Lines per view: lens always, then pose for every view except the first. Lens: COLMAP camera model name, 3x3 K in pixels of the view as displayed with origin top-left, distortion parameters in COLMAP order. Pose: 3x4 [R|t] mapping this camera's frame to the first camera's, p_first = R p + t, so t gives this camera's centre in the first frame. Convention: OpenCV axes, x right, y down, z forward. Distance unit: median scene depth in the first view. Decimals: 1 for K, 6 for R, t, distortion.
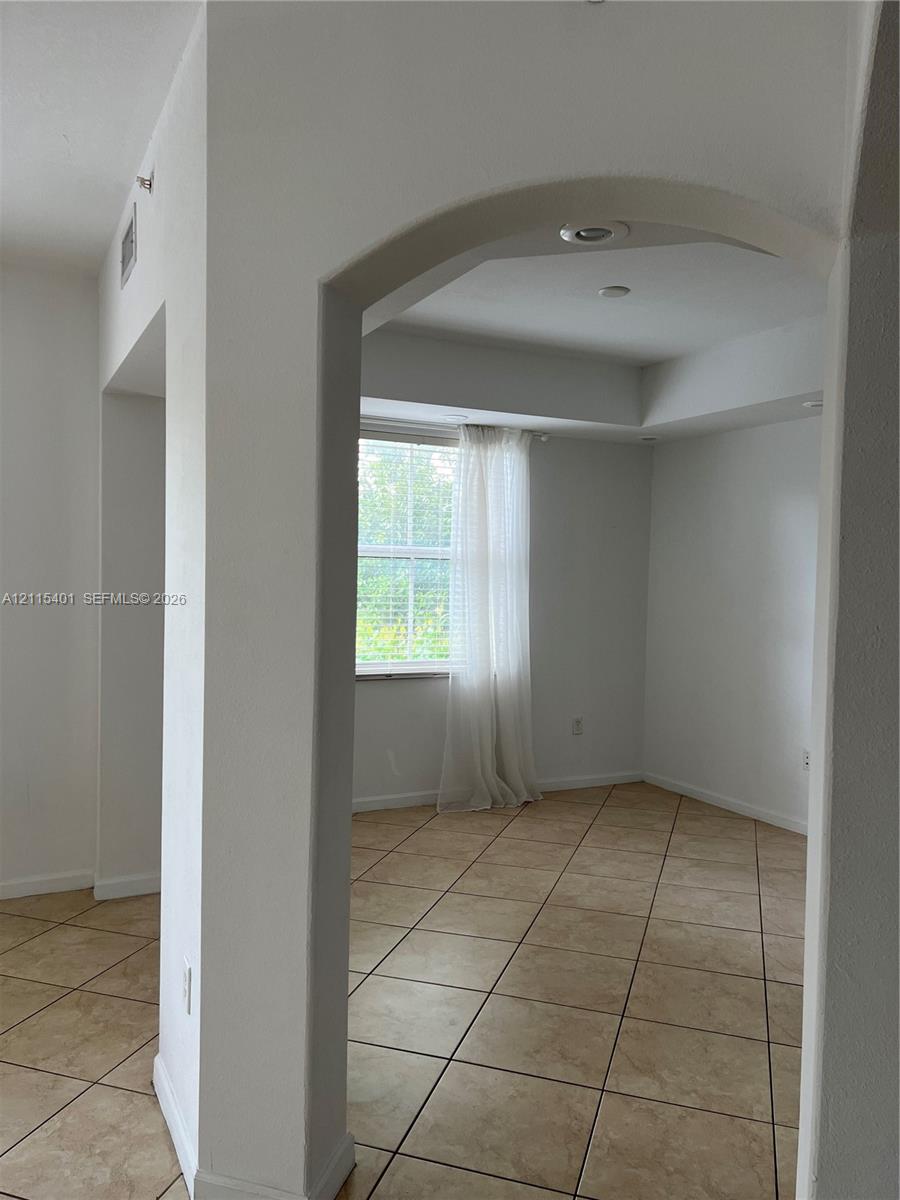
lens RADIAL K [[895.9, 0, 452.2], [0, 895.9, 600.2], [0, 0, 1]] dist [0.000670, 0.000474]
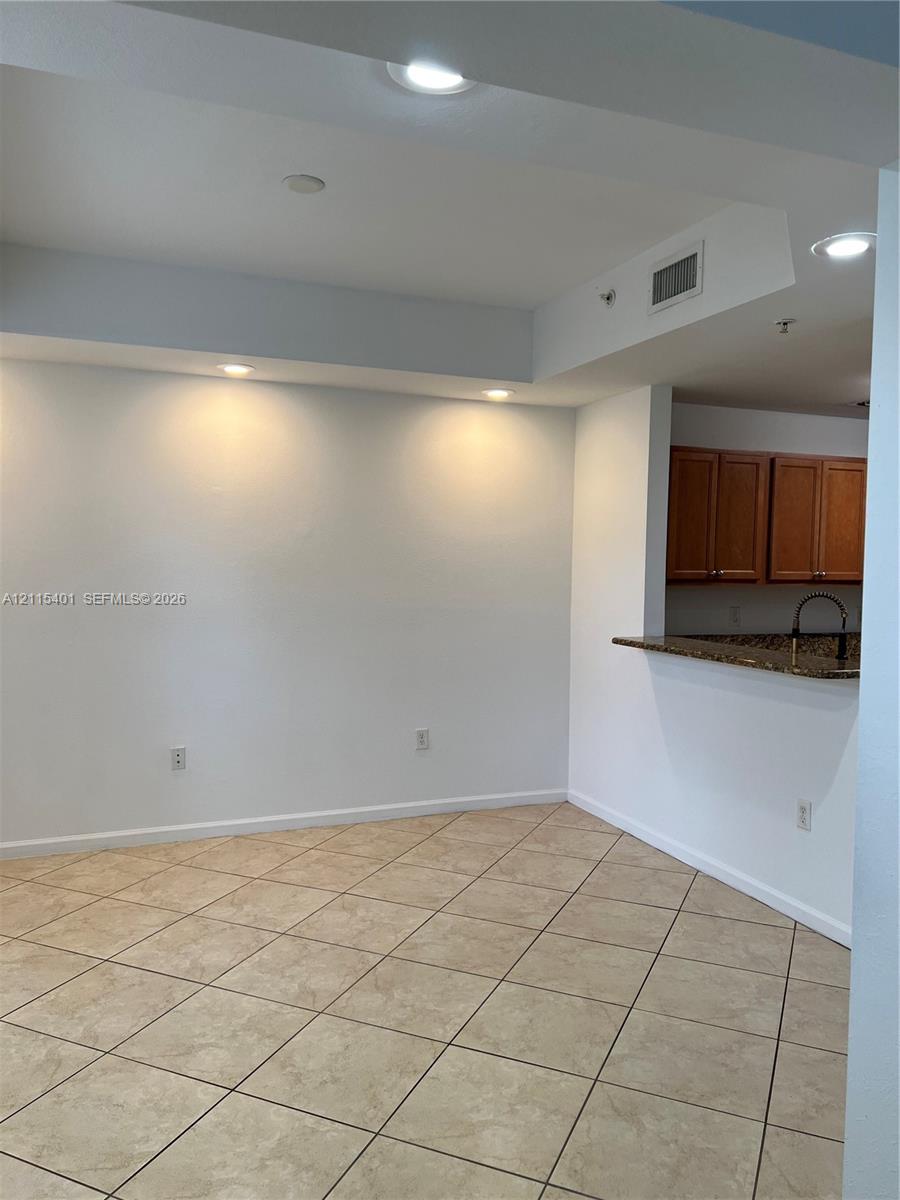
lens RADIAL K [[895.9, 0, 450.5], [0, 895.9, 601.1], [0, 0, 1]] dist [0.000670, 0.000474]
pose [[0.107538, -0.064679, 0.992095, -0.528018], [0.028085, 0.997681, 0.061999, -0.028089], [-0.993804, 0.021196, 0.109105, 0.746340]]
